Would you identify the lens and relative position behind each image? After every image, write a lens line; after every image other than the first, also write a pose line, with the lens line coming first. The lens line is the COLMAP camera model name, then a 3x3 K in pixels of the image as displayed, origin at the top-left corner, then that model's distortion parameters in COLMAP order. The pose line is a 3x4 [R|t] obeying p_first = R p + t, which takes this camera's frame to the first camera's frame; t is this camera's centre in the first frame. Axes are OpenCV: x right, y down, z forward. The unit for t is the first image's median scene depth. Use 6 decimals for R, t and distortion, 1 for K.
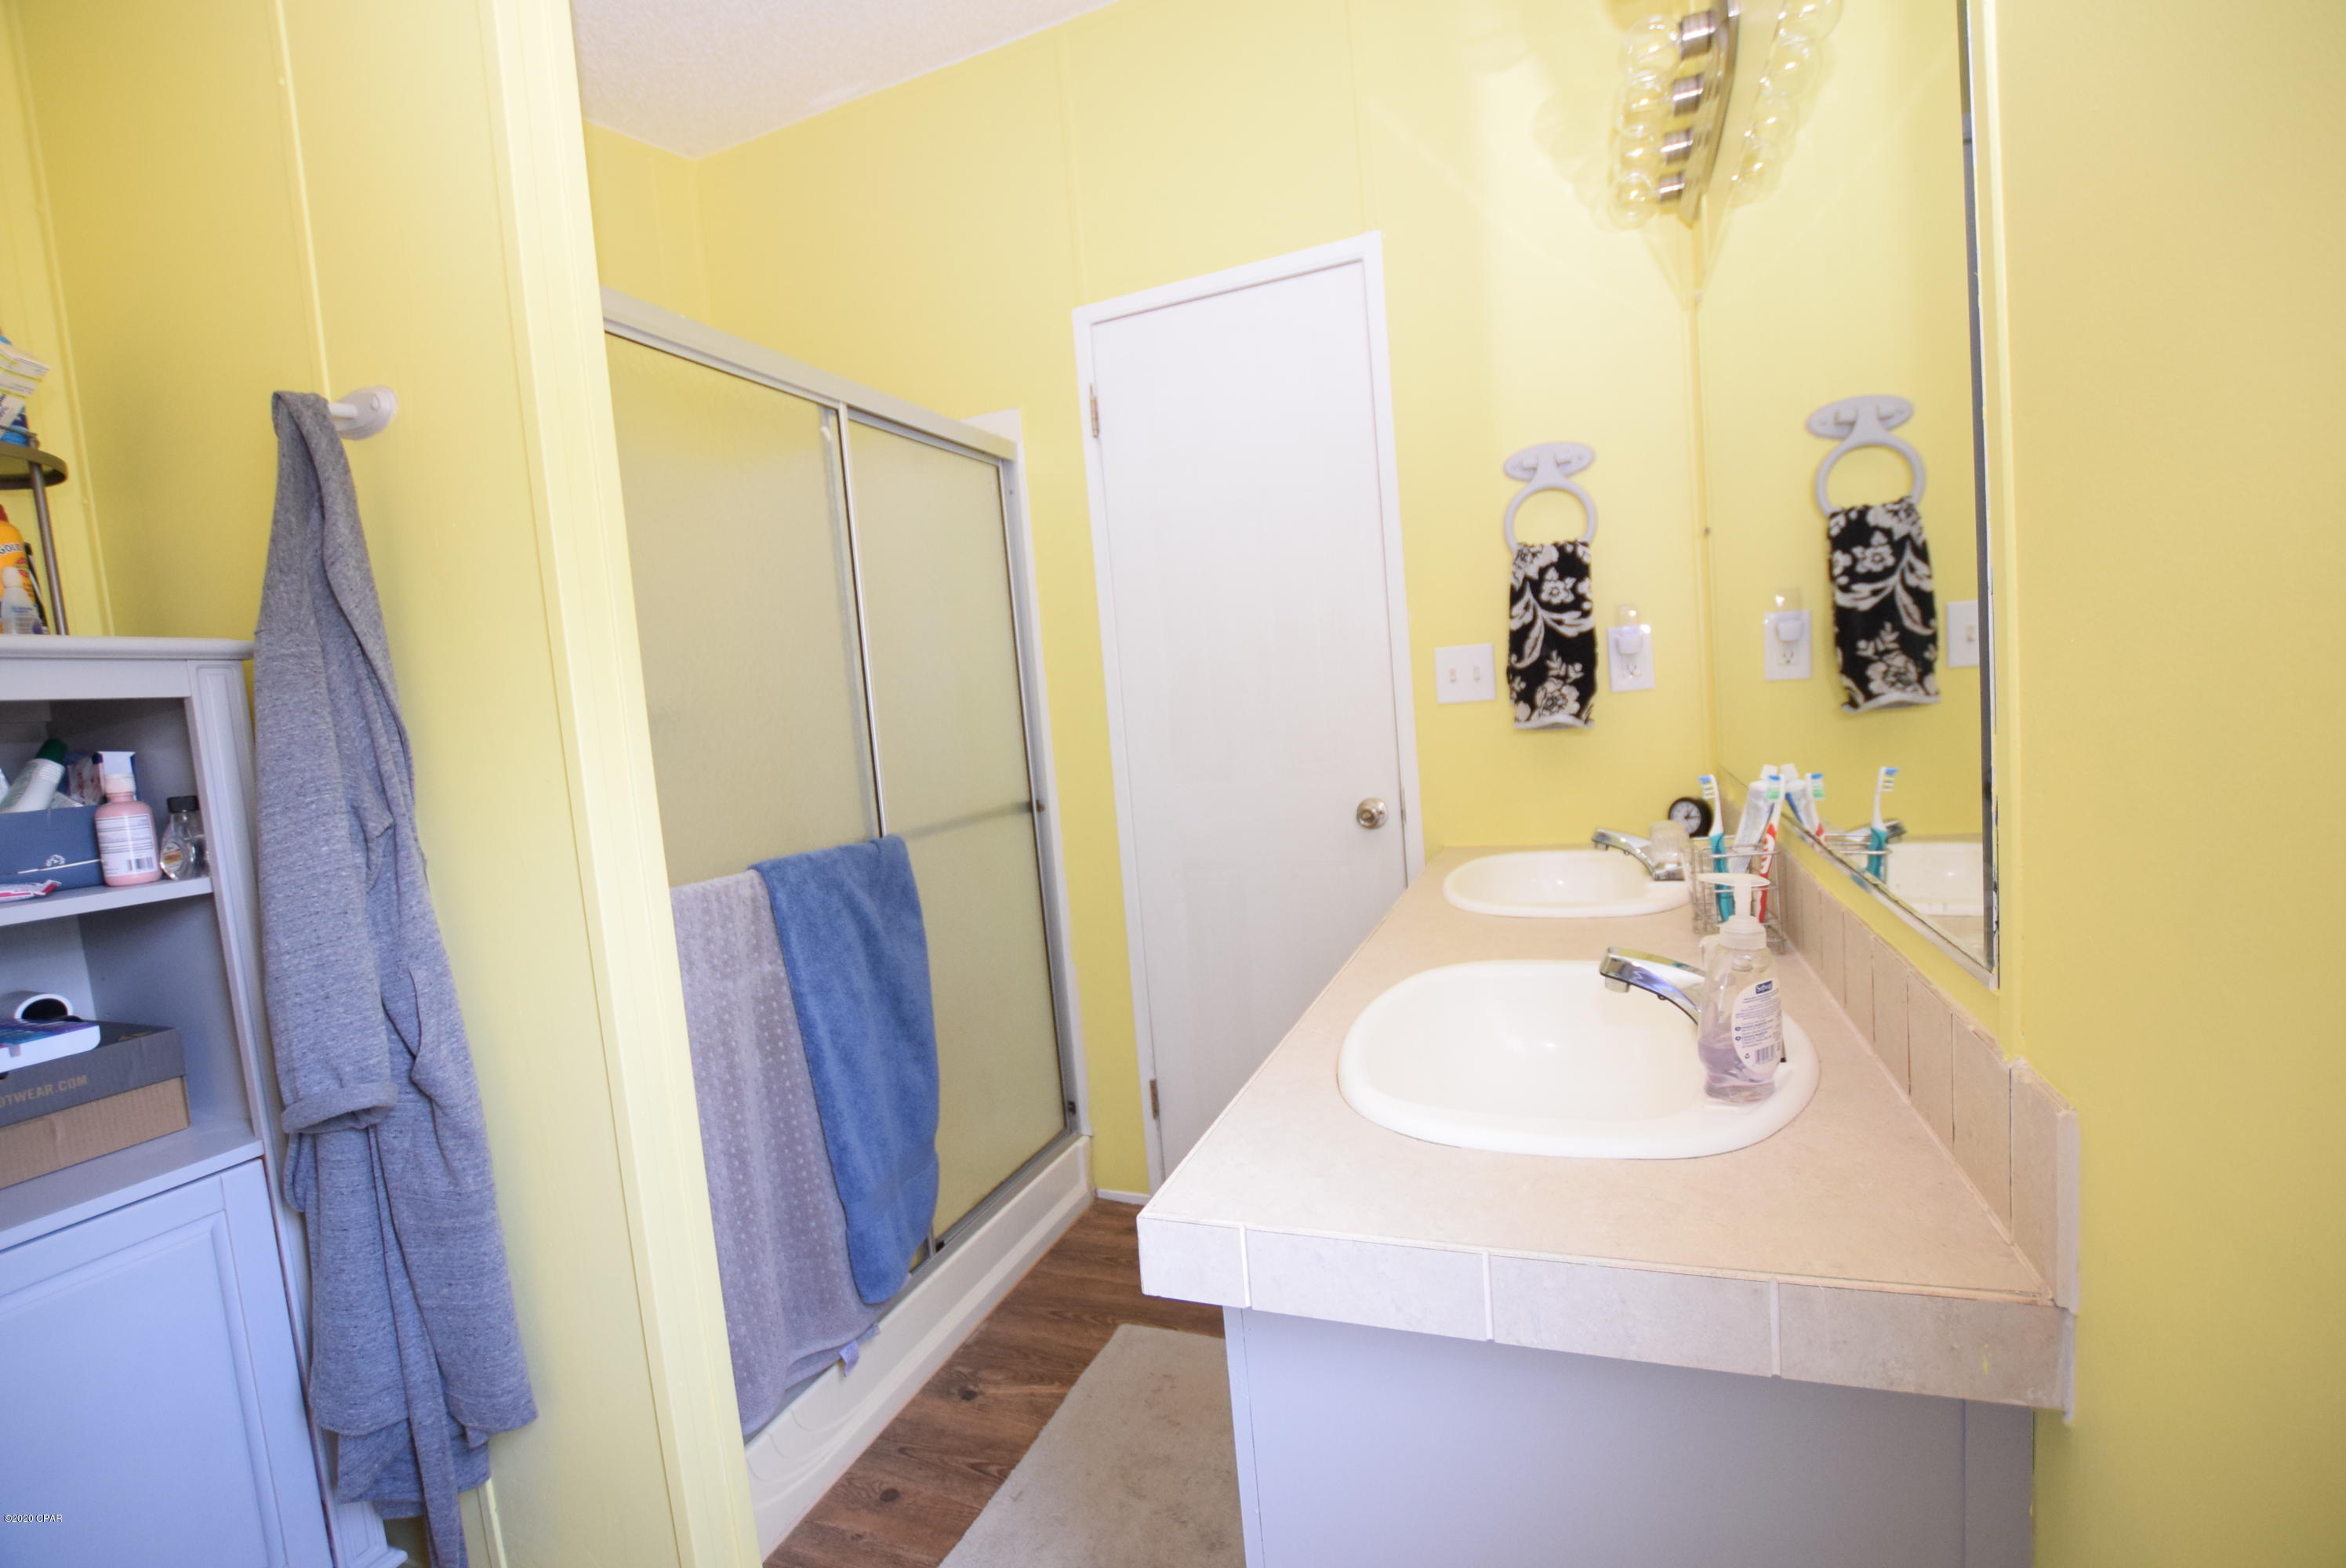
lens RADIAL K [[1033.3, 0, 1182.6], [0, 1033.3, 786.4], [0, 0, 1]] dist [-0.036291, 0.004119]
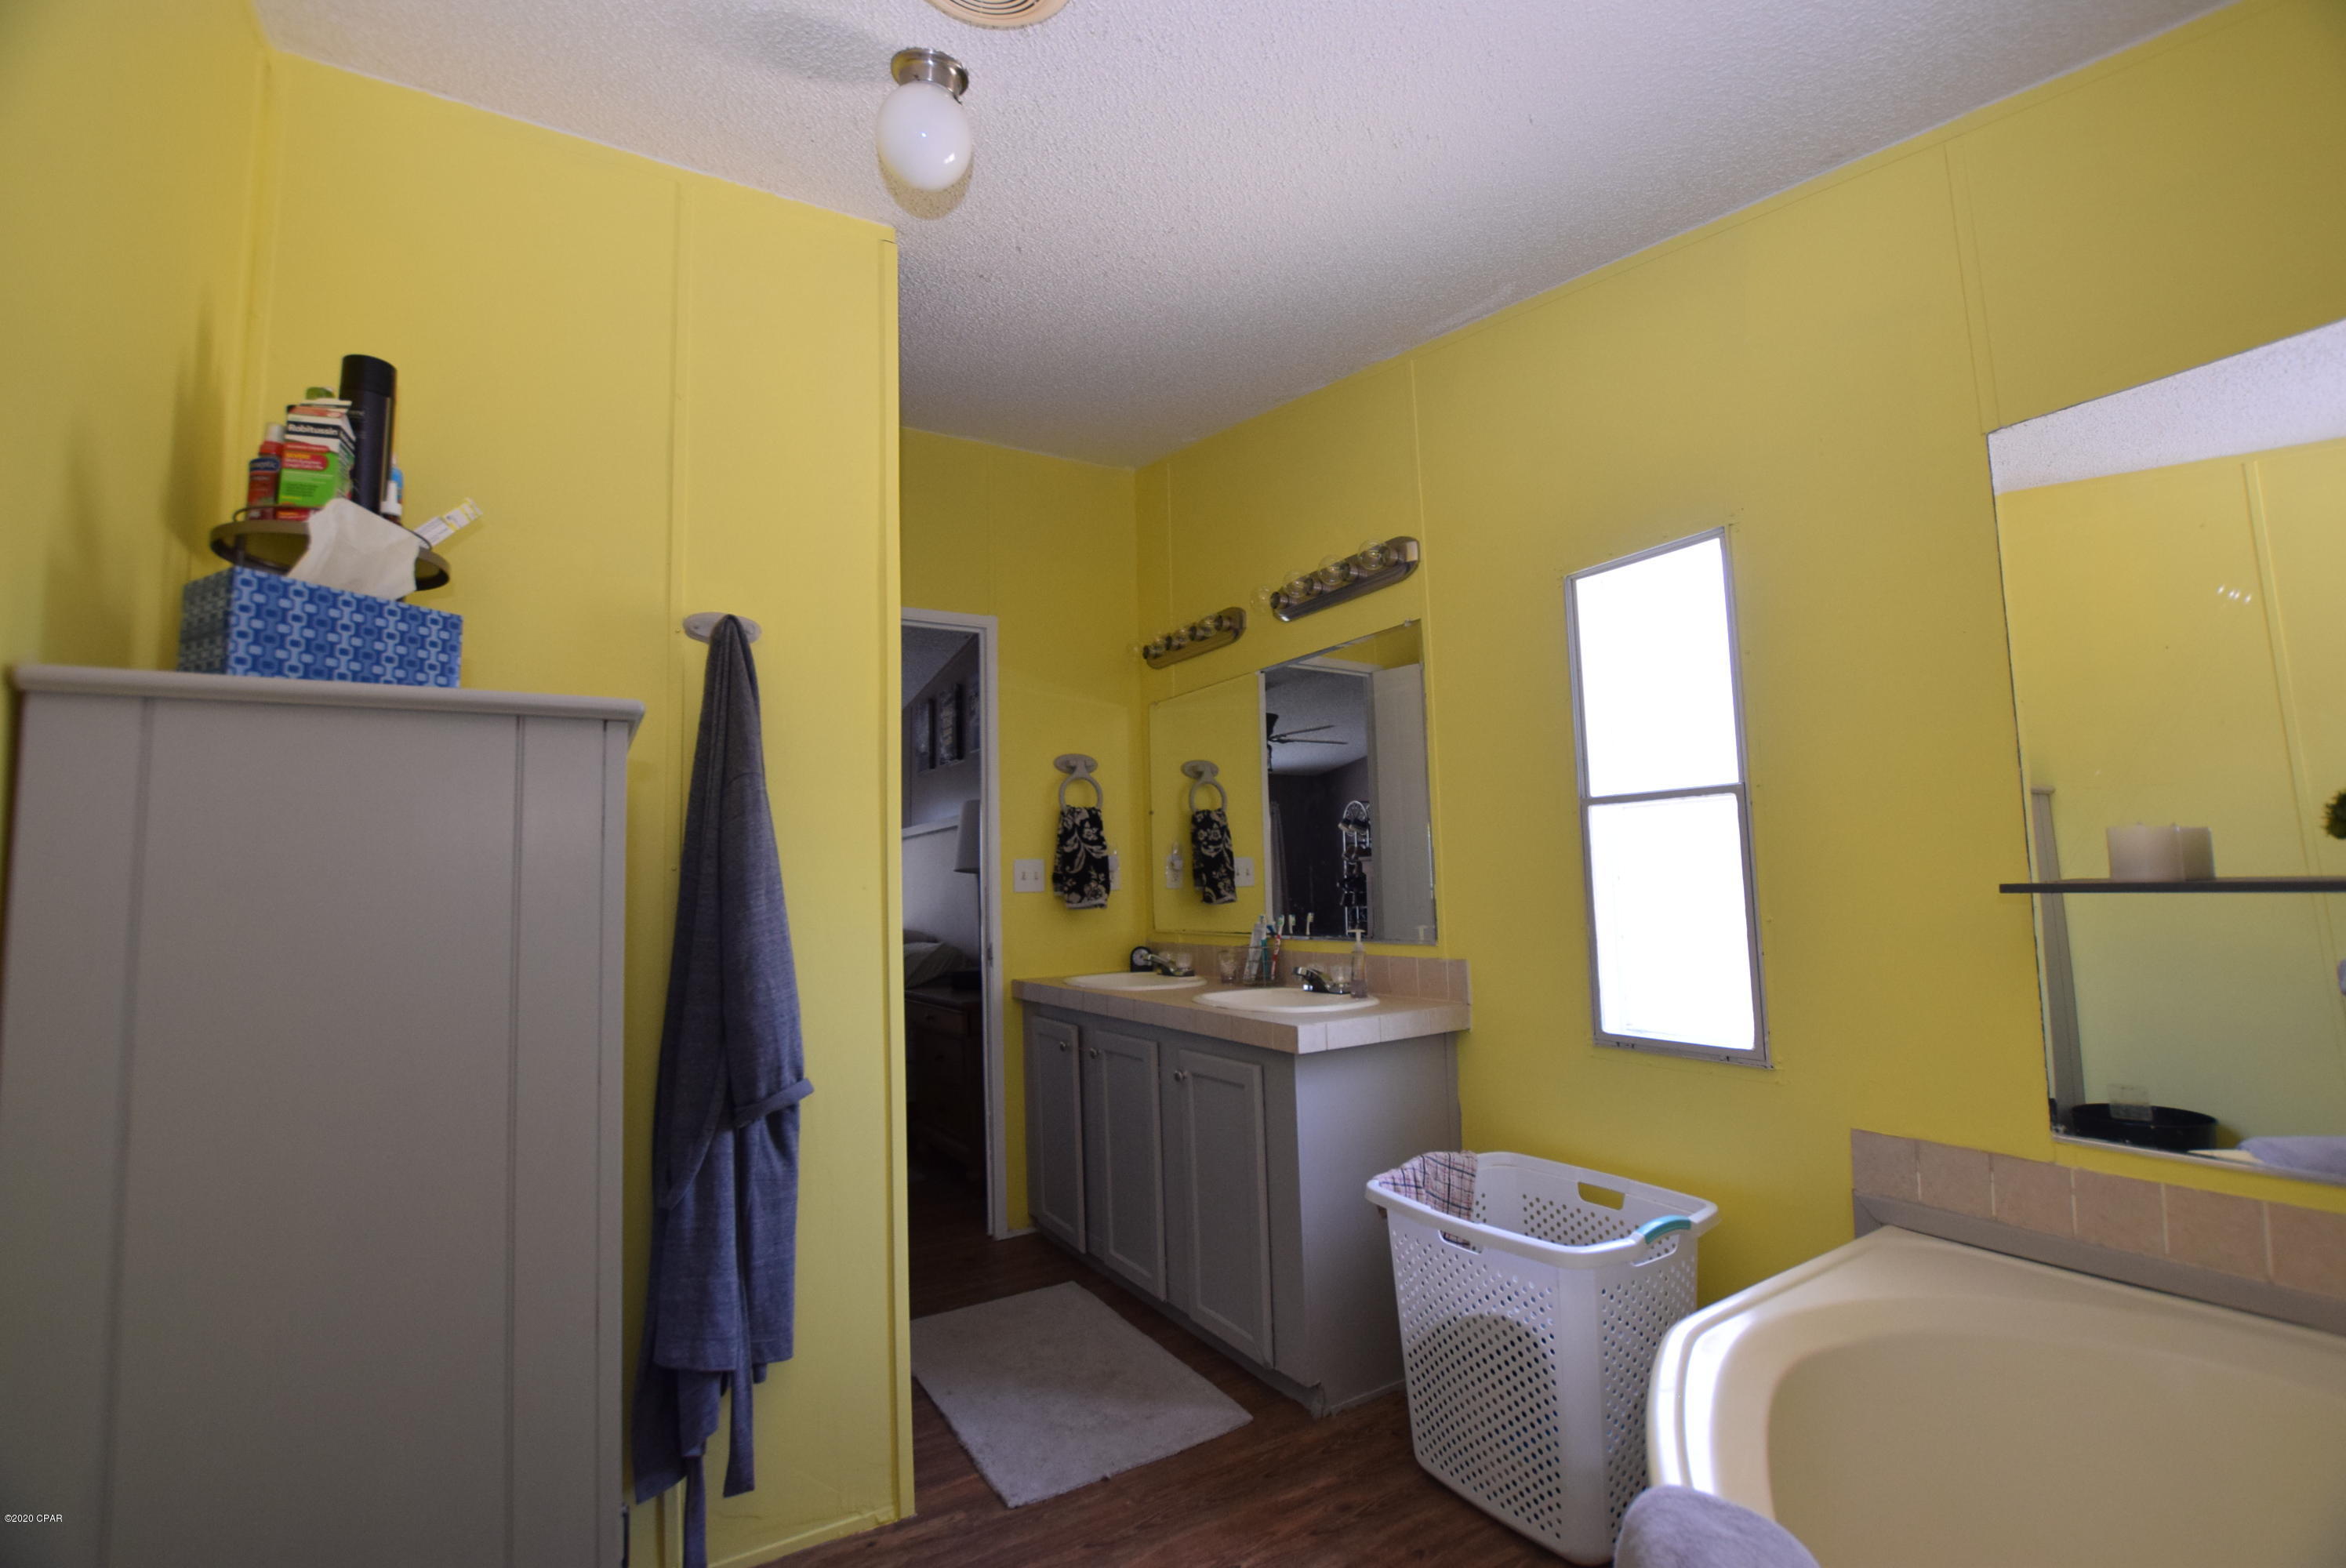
lens RADIAL K [[1033.3, 0, 1182.6], [0, 1033.3, 786.4], [0, 0, 1]] dist [-0.036291, 0.004119]
pose [[0.600985, 0.136013, 0.787602, -1.036761], [0.035570, 0.979886, -0.196361, 0.101190], [-0.798468, 0.146025, 0.584059, -0.245680]]
